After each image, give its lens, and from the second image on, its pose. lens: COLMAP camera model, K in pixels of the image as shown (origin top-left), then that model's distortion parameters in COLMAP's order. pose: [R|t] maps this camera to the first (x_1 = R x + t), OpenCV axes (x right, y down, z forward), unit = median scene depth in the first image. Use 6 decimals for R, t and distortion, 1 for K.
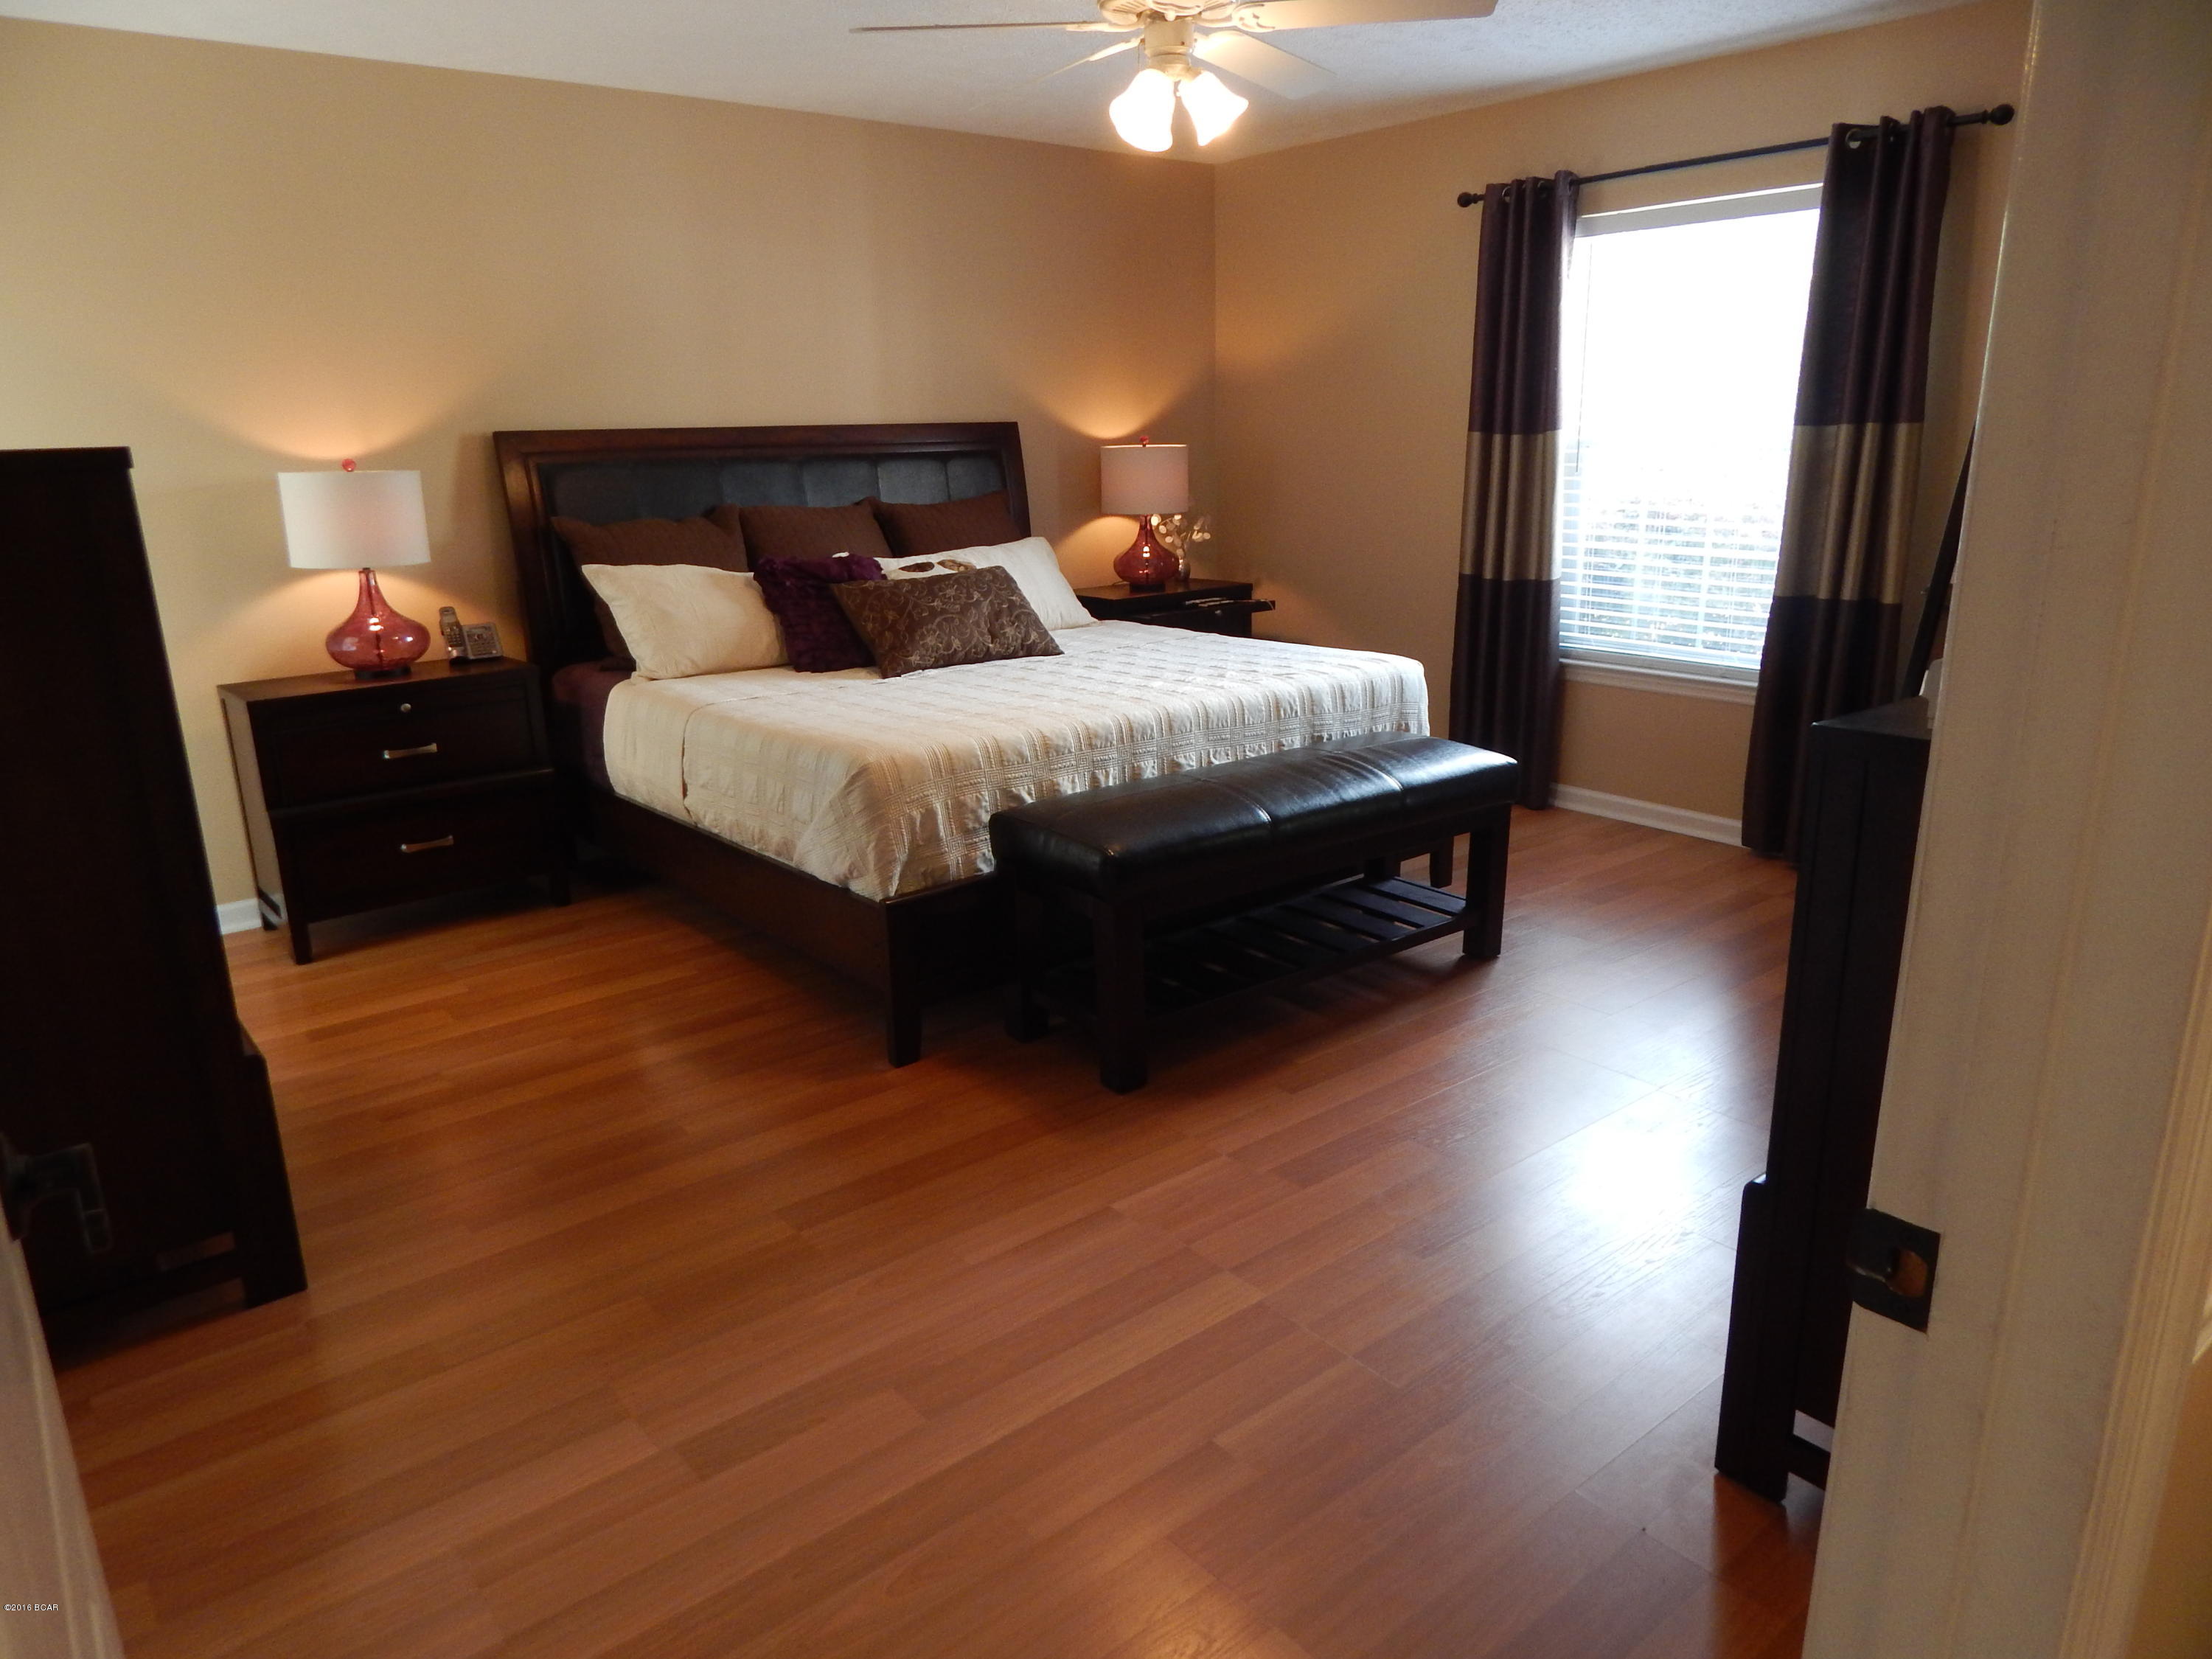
lens RADIAL K [[1443.8, 0, 1093.6], [0, 1443.8, 825.3], [0, 0, 1]] dist [0.015963, -0.025204]
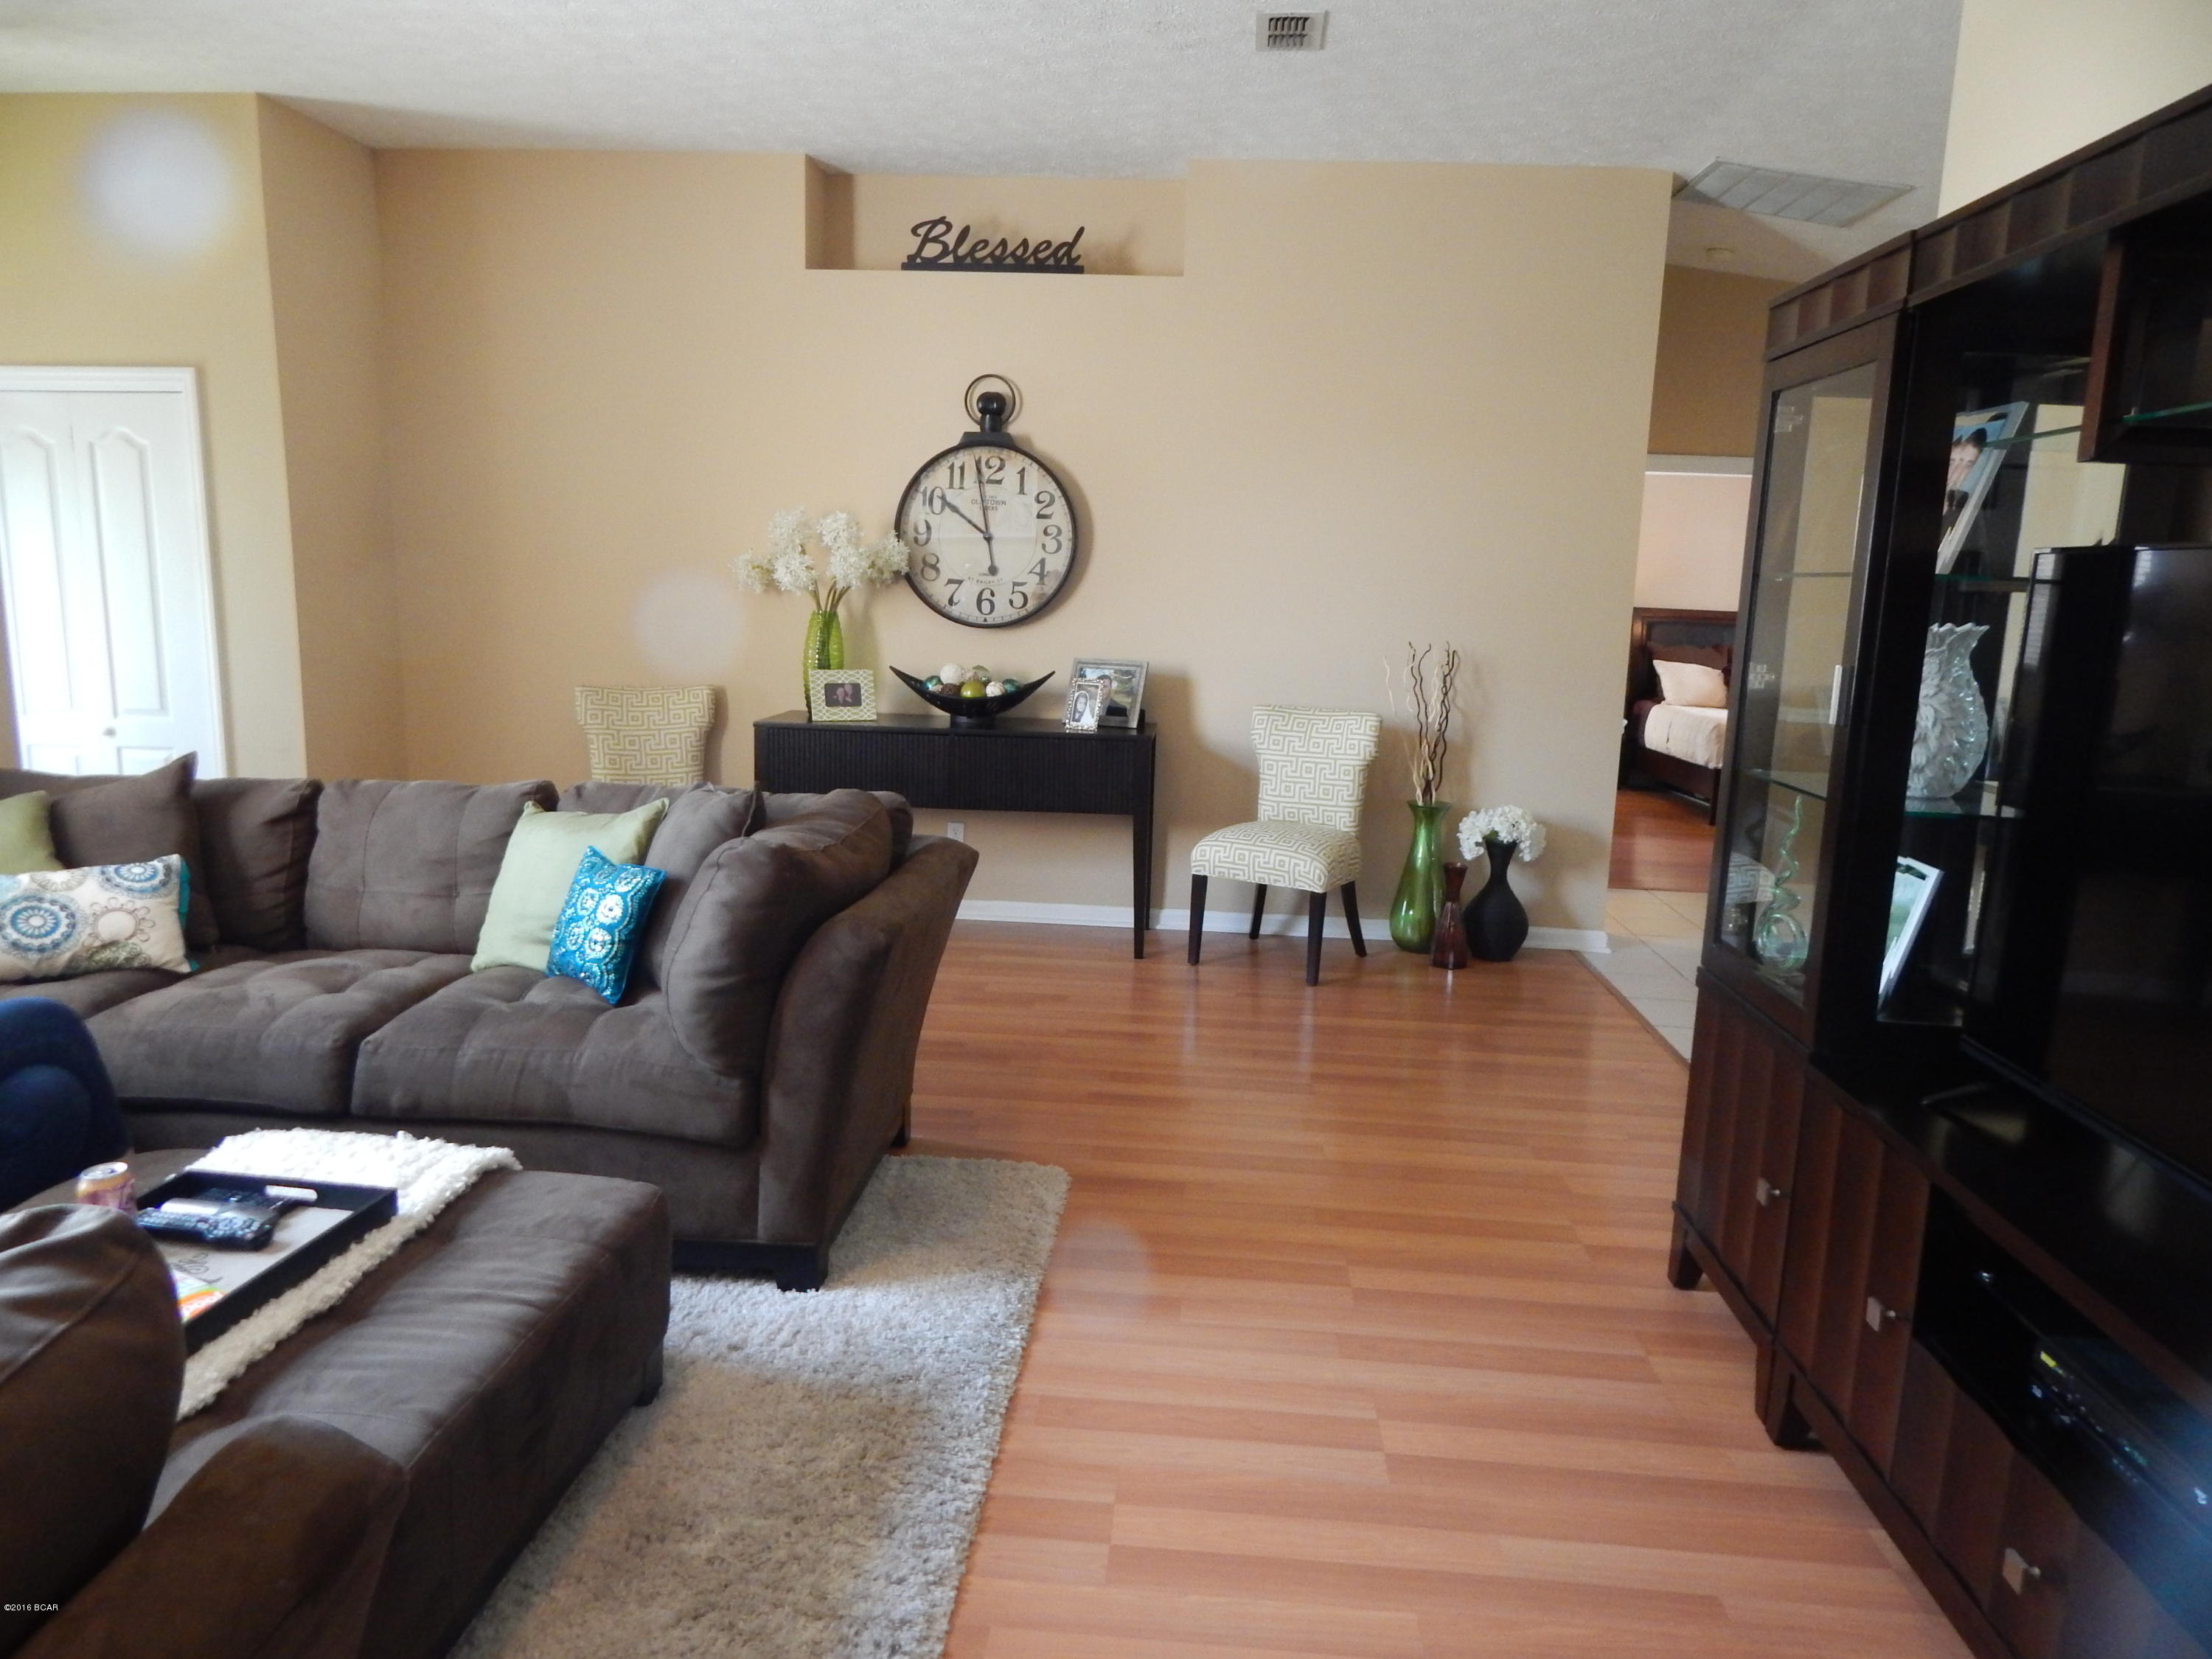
lens RADIAL K [[1443.8, 0, 1093.6], [0, 1443.8, 825.3], [0, 0, 1]] dist [0.015963, -0.025204]
pose [[0.718083, 0.157582, -0.677883, 0.745055], [-0.225612, 0.974136, -0.012541, 0.374576], [0.658374, 0.161945, 0.735063, -1.551499]]
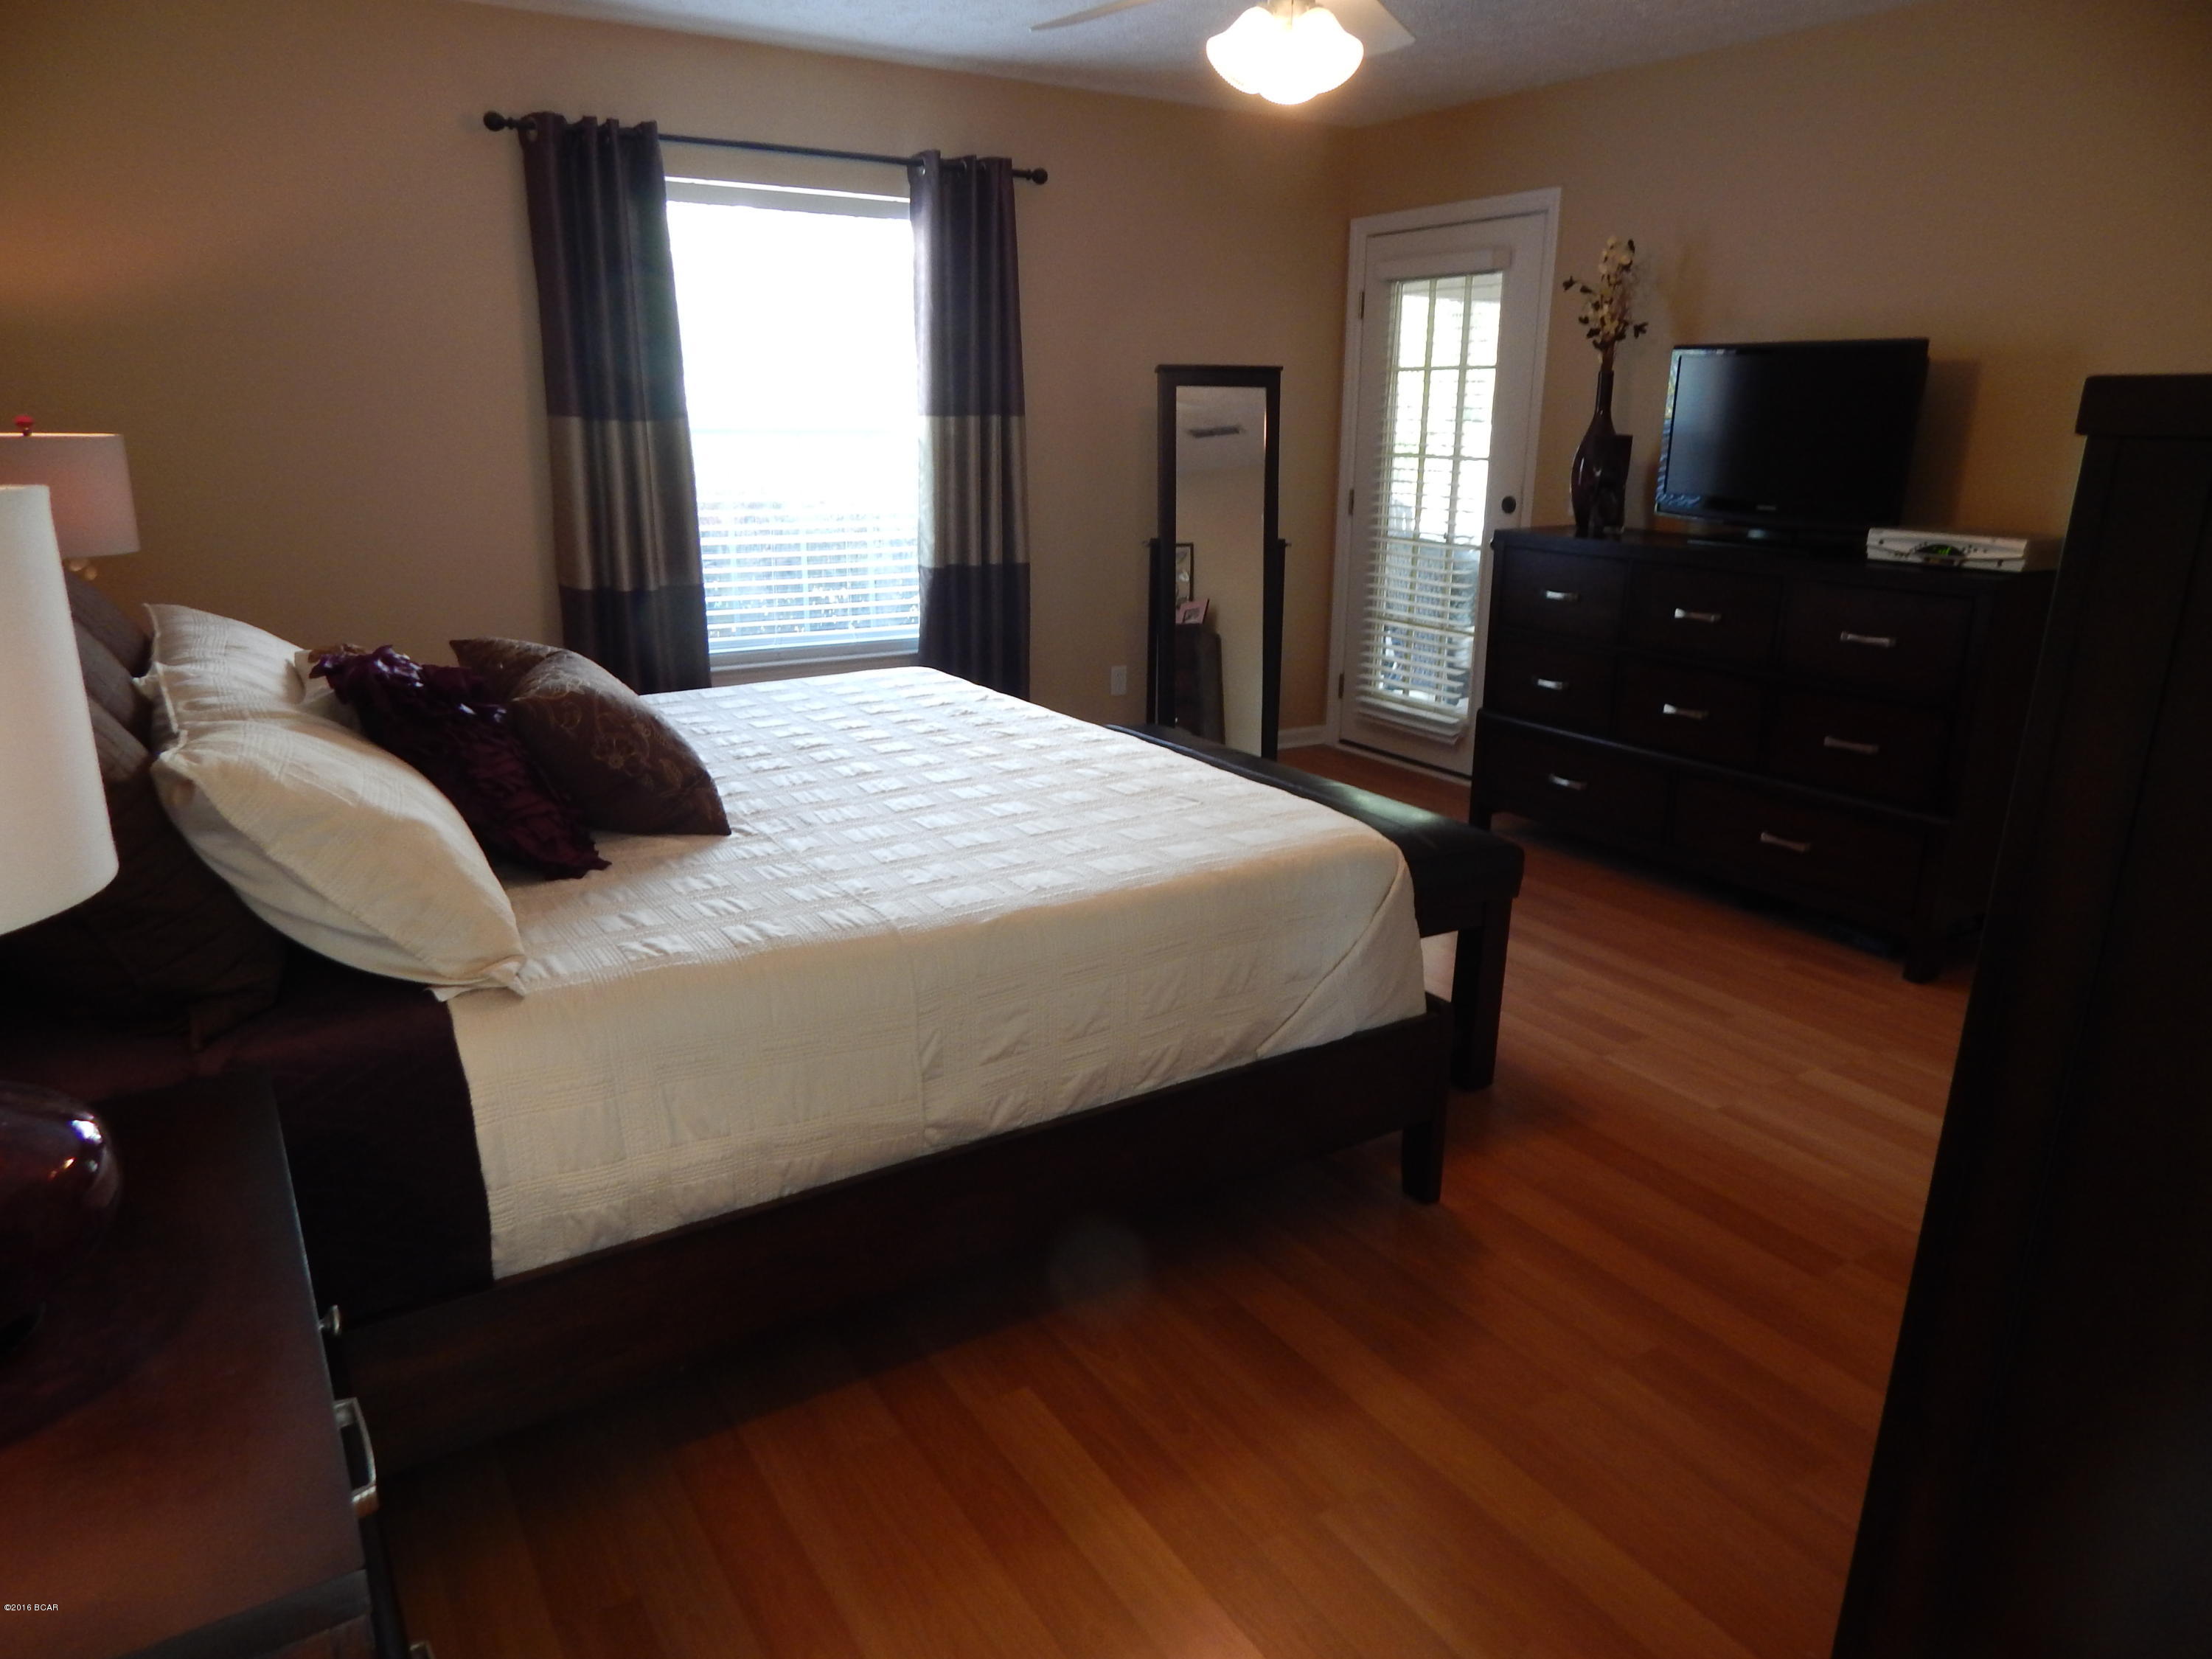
lens RADIAL K [[1443.8, 0, 1093.6], [0, 1443.8, 825.3], [0, 0, 1]] dist [0.015963, -0.025204]
pose [[0.147419, -0.251458, 0.956575, -0.565339], [0.262995, 0.942291, 0.207172, -0.154551], [-0.953468, 0.221034, 0.205044, 0.636196]]
